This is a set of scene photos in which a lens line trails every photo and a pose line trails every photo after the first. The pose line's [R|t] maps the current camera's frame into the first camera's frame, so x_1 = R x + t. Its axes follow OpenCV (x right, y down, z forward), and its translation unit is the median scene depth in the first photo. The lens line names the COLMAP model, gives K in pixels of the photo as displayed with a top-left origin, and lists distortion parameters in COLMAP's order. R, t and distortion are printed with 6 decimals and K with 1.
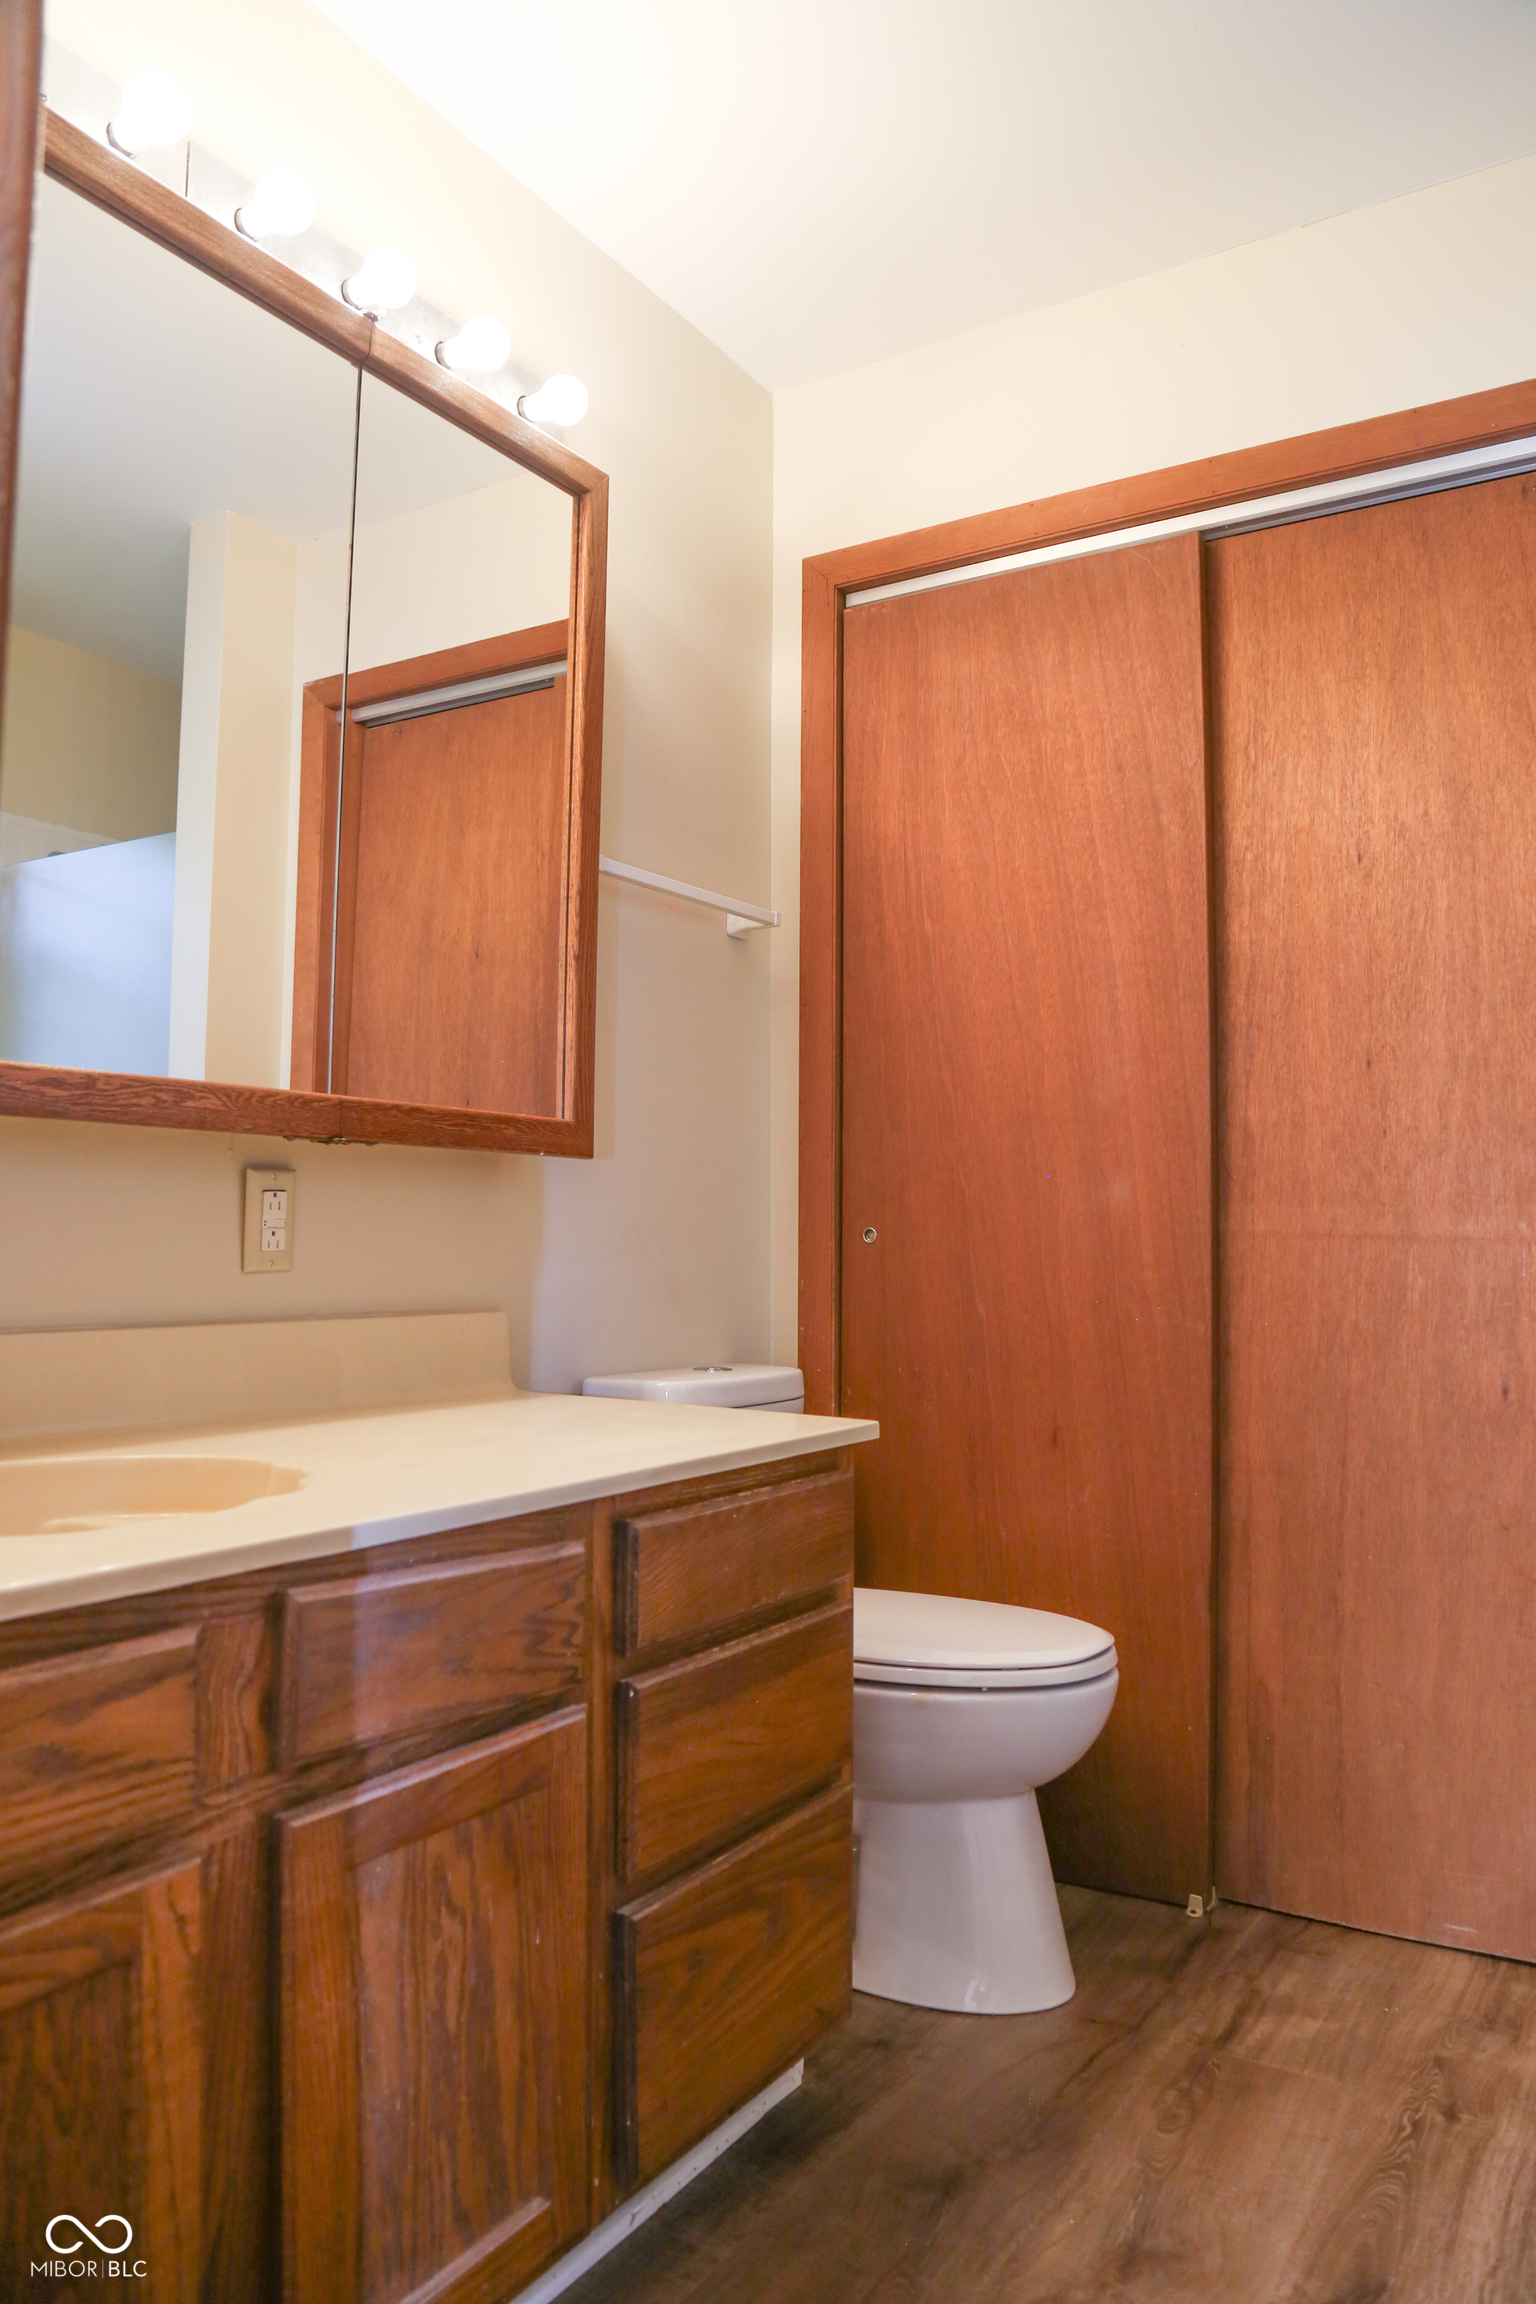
lens RADIAL K [[1567.8, 0, 783.9], [0, 1567.8, 1151.5], [0, 0, 1]] dist [-0.121409, 0.067098]
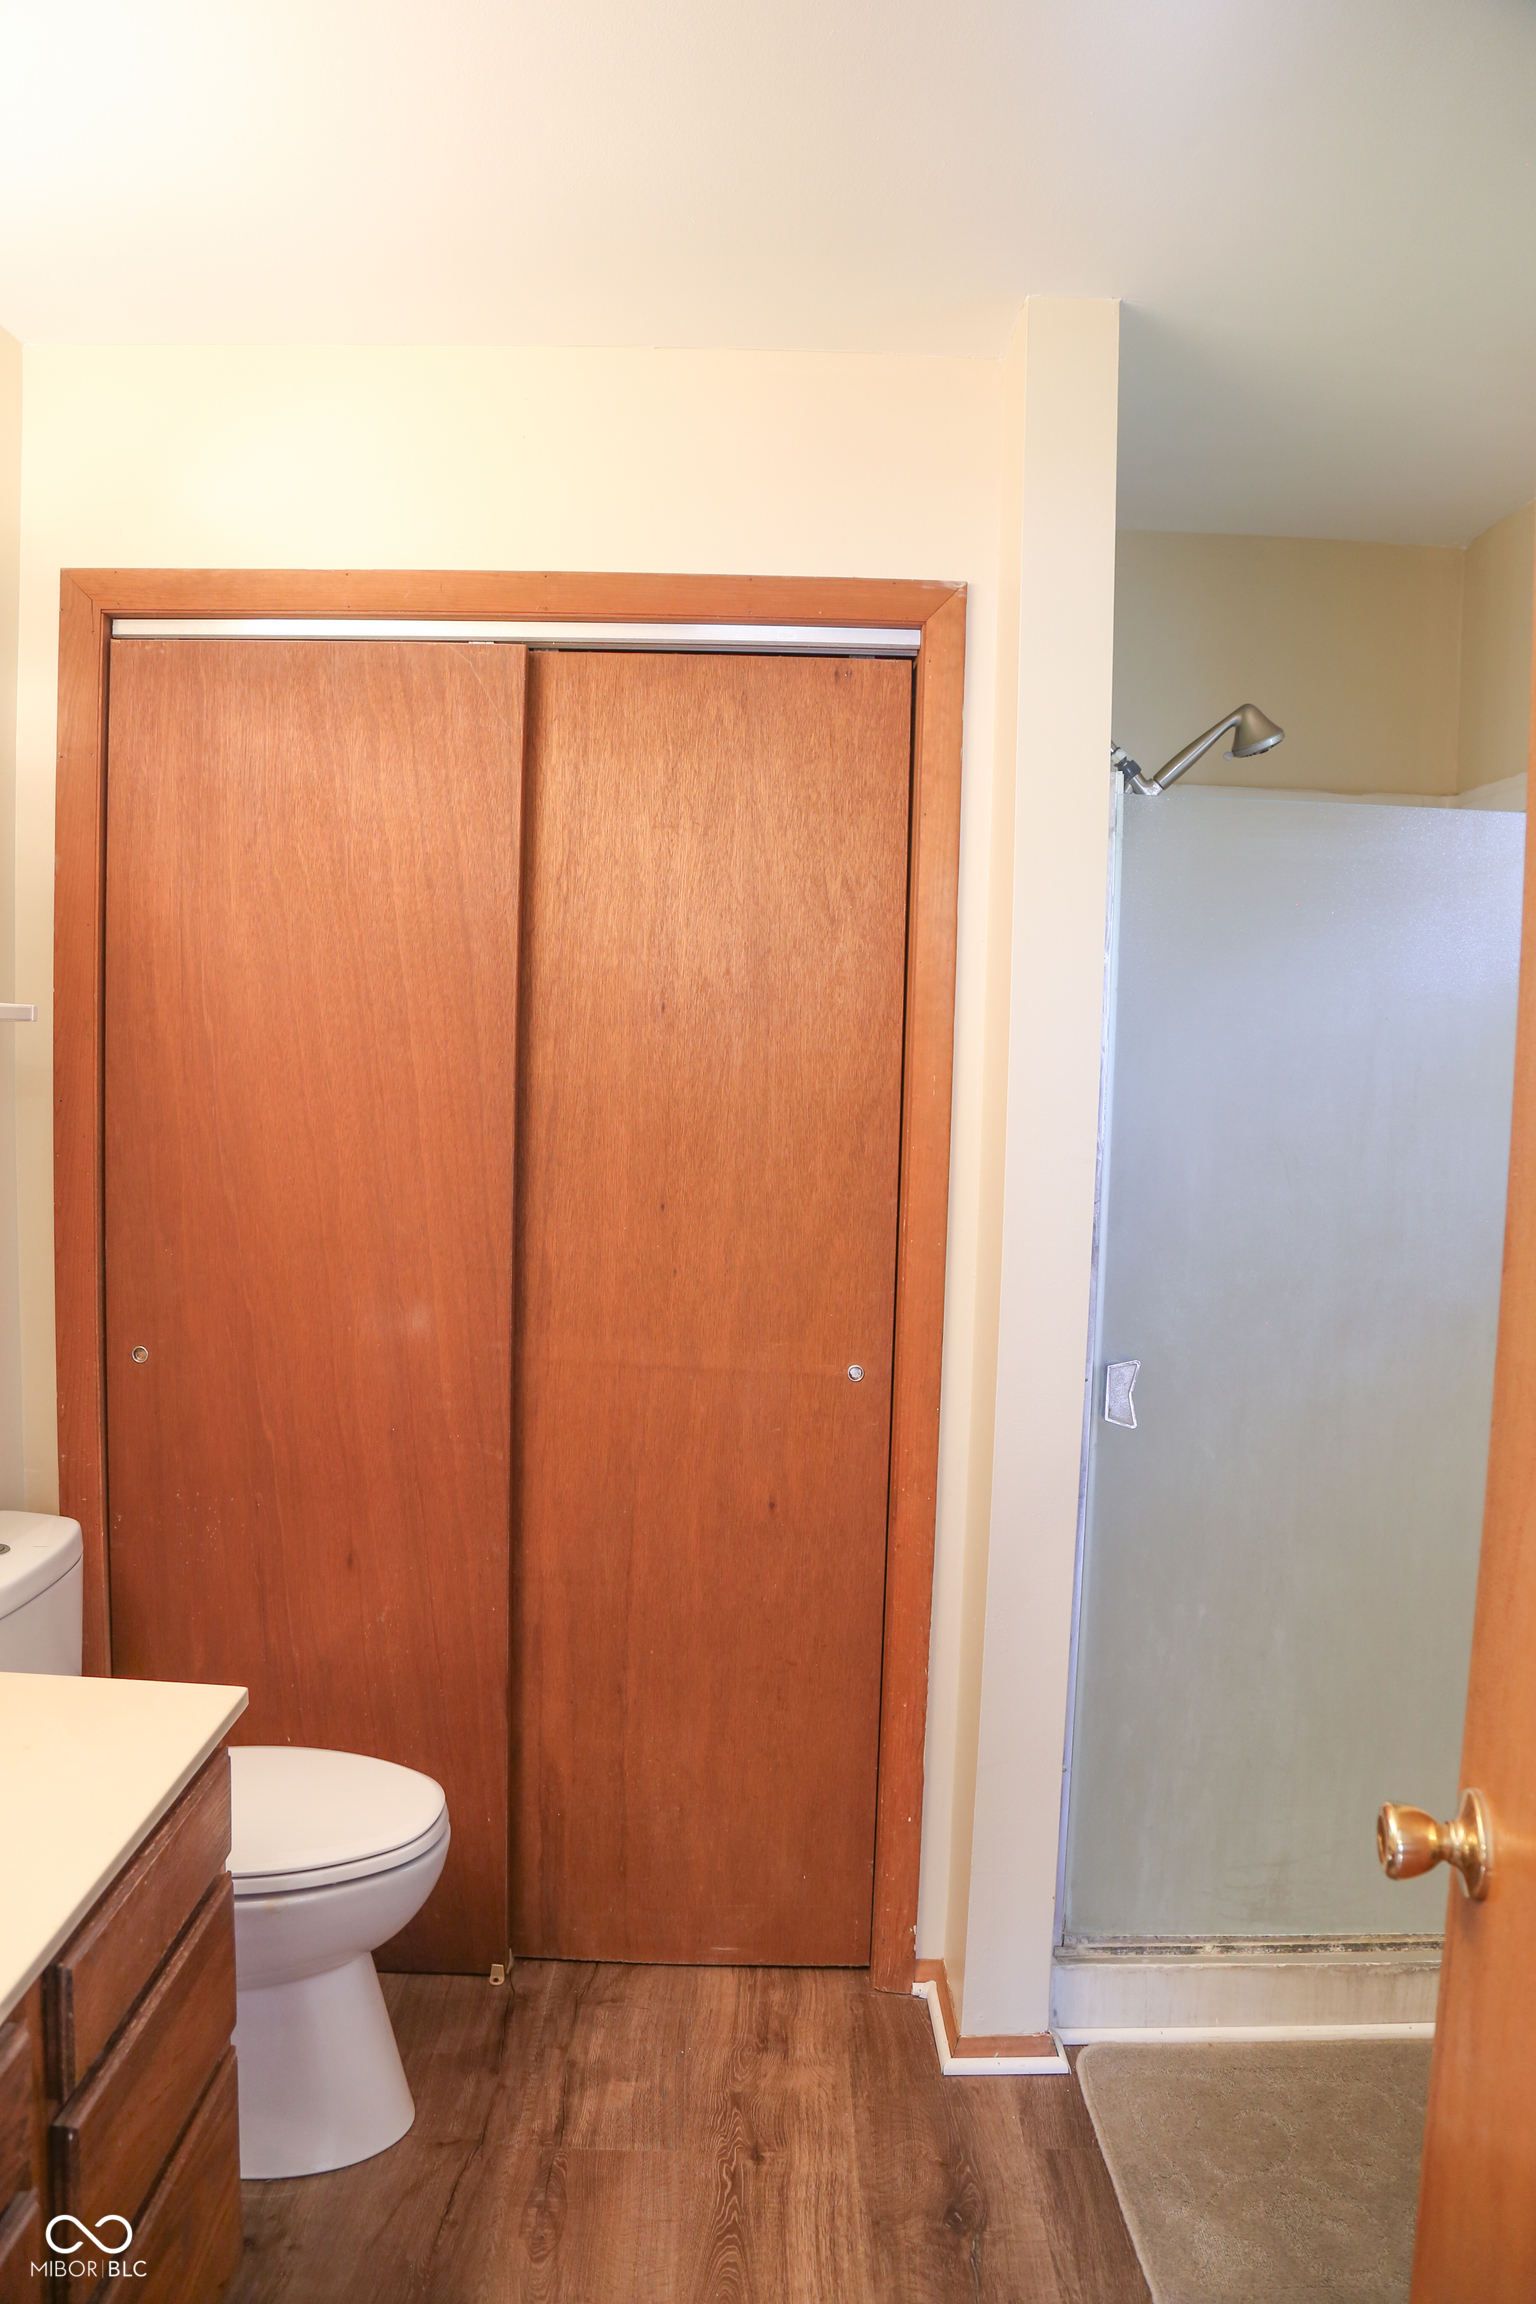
lens RADIAL K [[1567.8, 0, 774.8], [0, 1567.8, 1157.4], [0, 0, 1]] dist [-0.121409, 0.067098]
pose [[0.846088, -0.021154, 0.532623, -0.125703], [-0.053830, 0.990713, 0.124858, -0.225950], [-0.530318, -0.134312, 0.837092, 0.063986]]
